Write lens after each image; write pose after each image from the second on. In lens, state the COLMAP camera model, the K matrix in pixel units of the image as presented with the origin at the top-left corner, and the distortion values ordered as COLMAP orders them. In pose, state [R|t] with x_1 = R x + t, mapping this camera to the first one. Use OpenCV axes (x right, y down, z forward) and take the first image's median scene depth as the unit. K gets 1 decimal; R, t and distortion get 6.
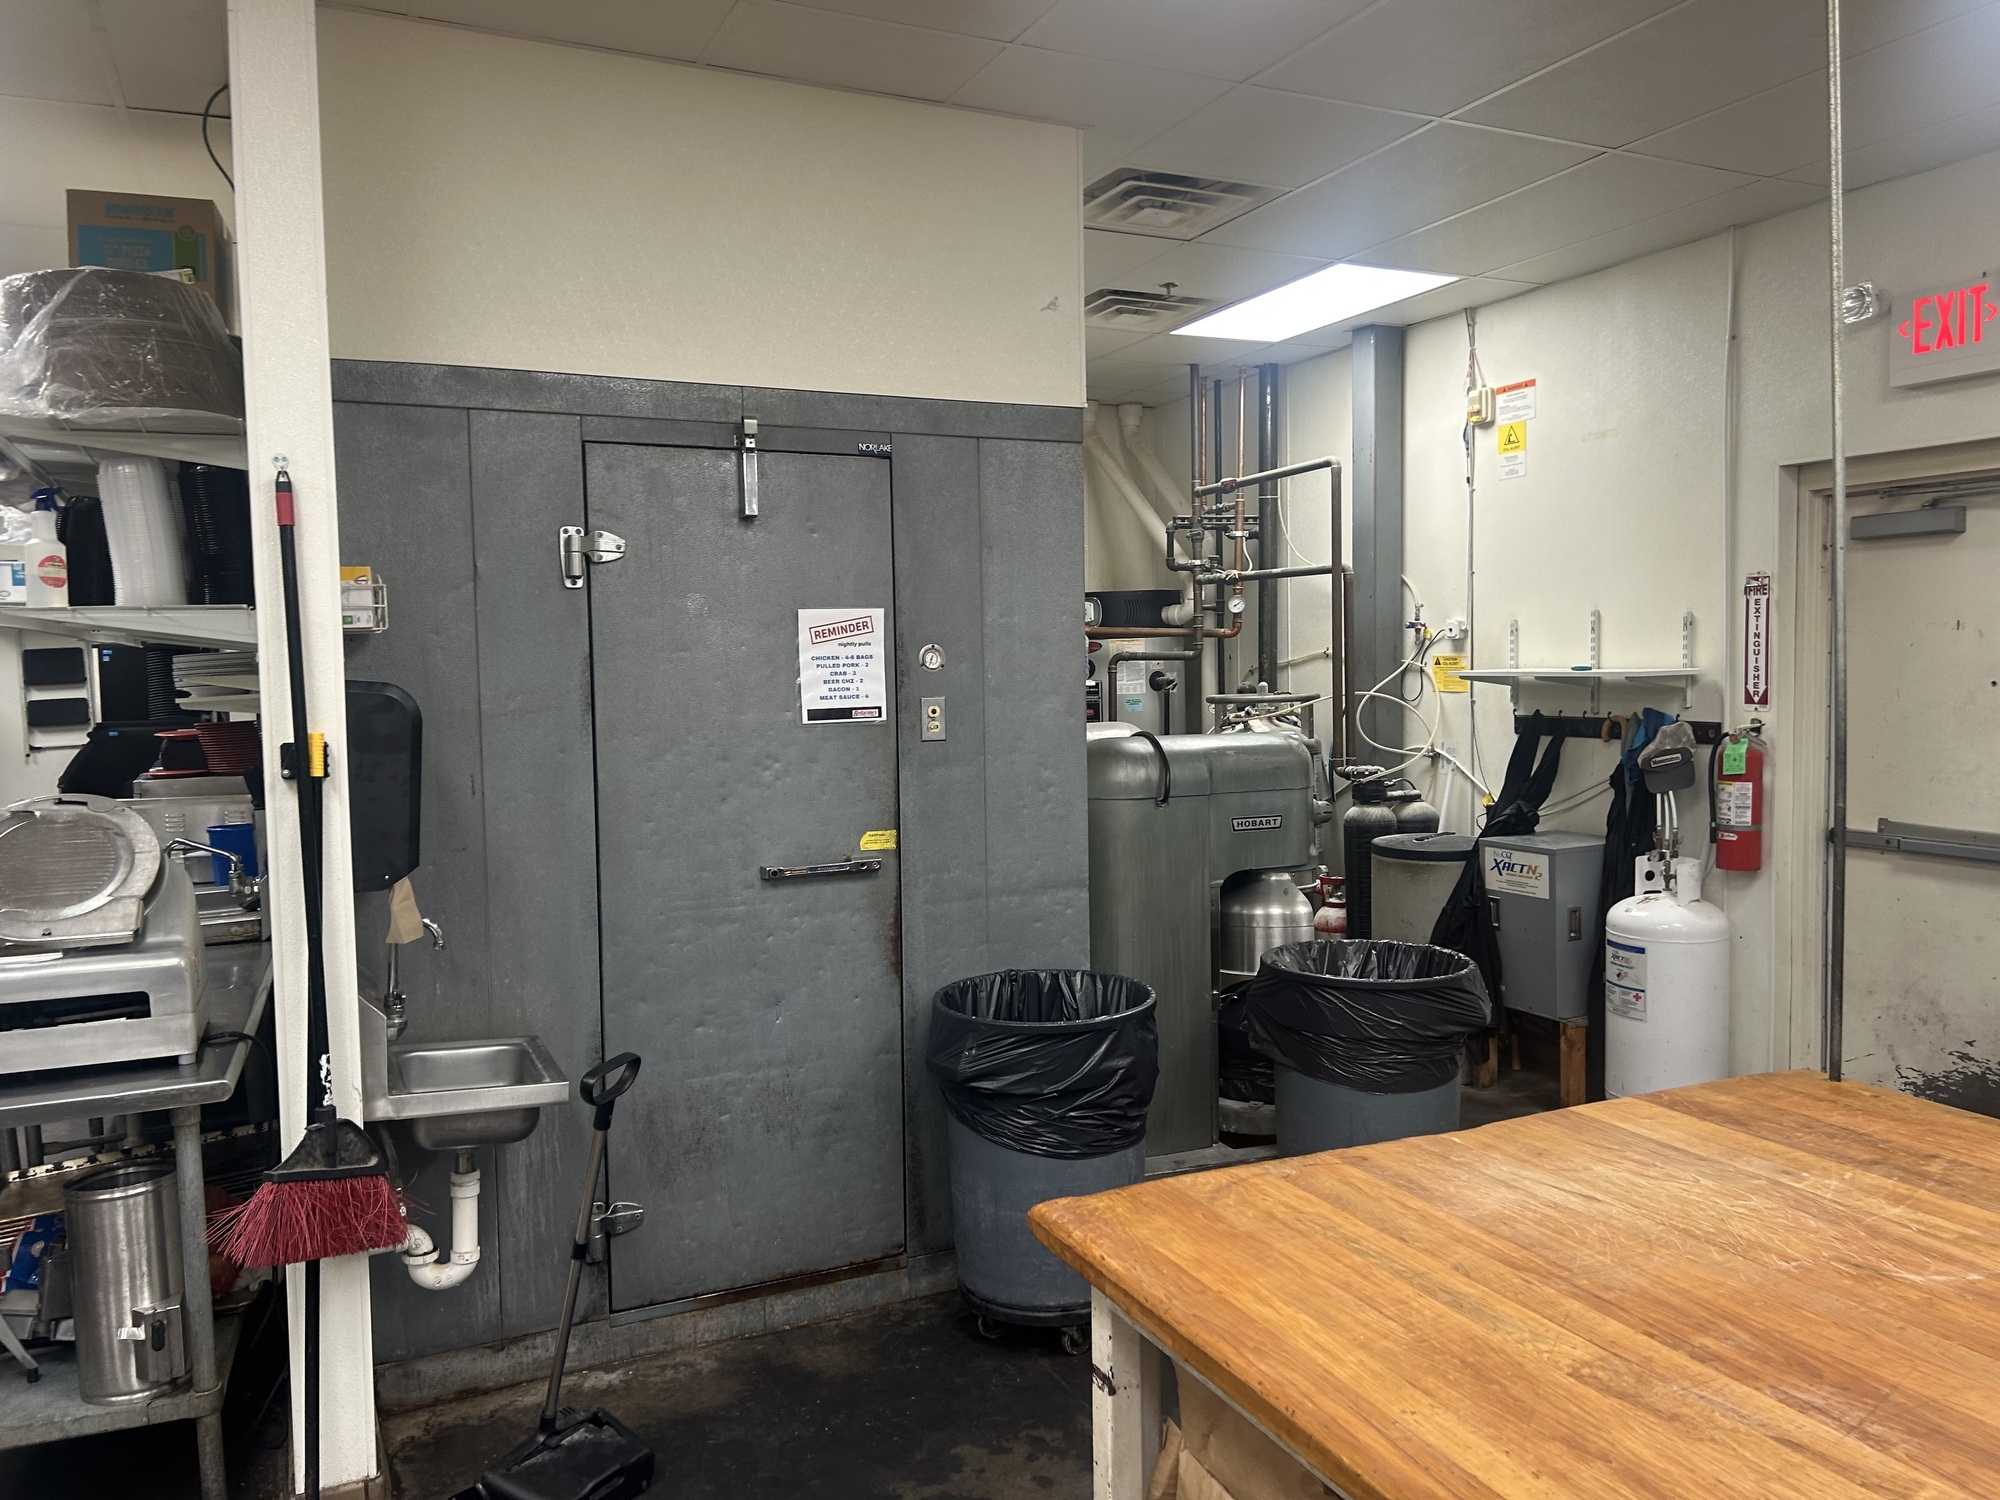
lens RADIAL K [[1506.0, 0, 1011.1], [0, 1506.0, 725.7], [0, 0, 1]] dist [0.055447, -0.057835]
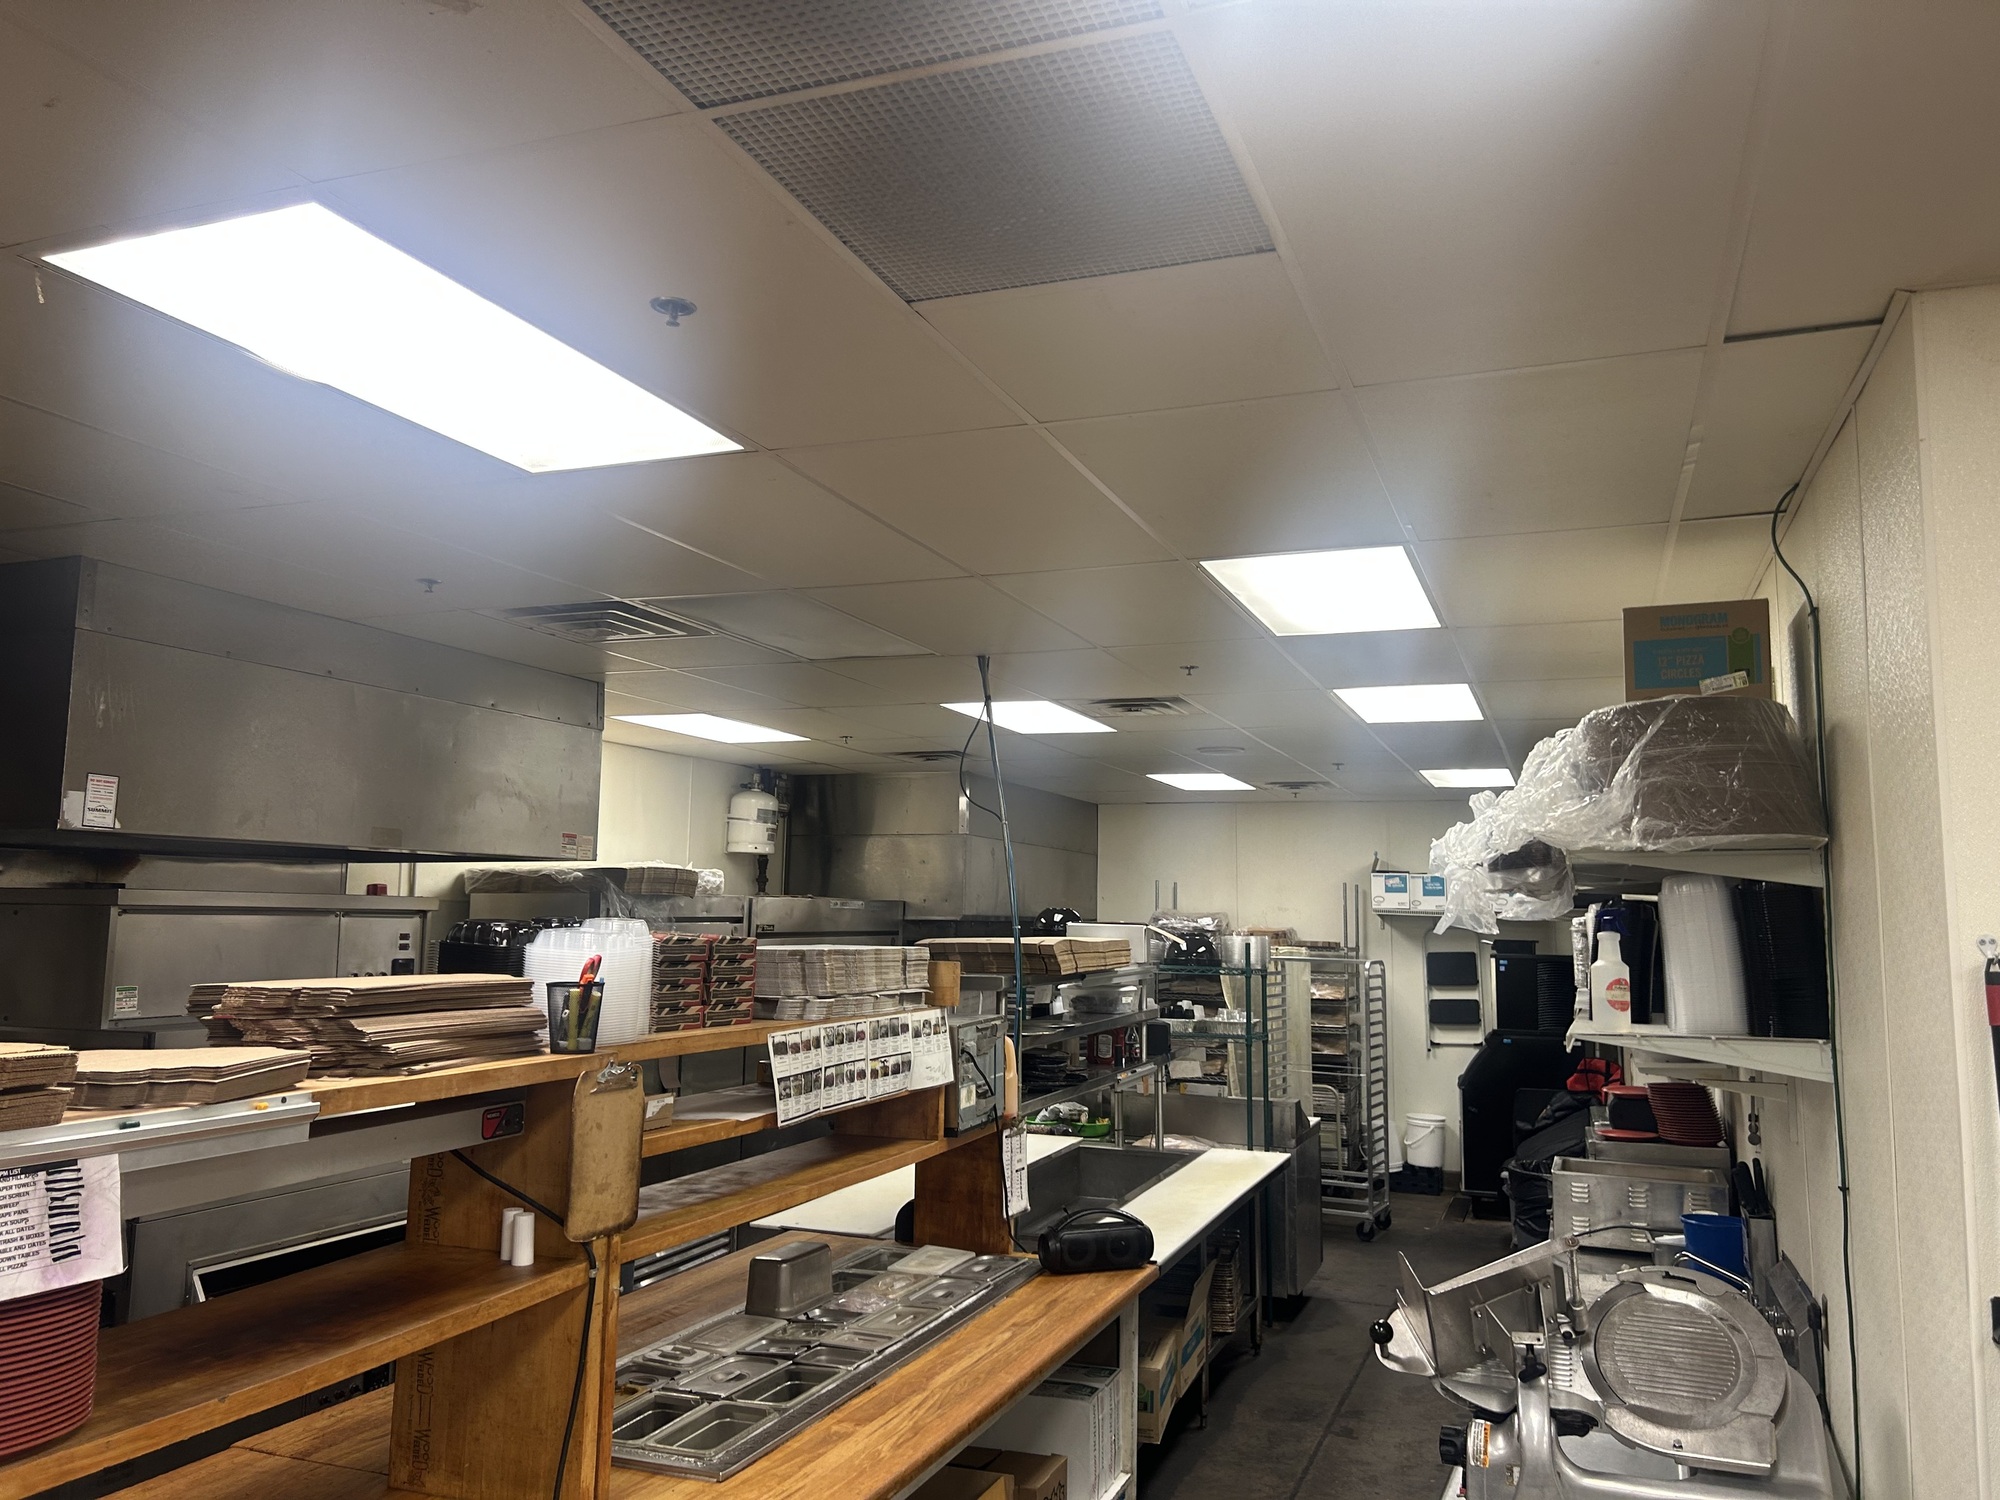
lens RADIAL K [[1517.1, 0, 1013.2], [0, 1517.1, 715.9], [0, 0, 1]] dist [0.054534, -0.071502]
pose [[0.698031, -0.064438, -0.713163, -0.187536], [-0.062346, 0.986692, -0.150175, -0.105833], [0.713349, 0.149290, 0.684724, 0.023529]]
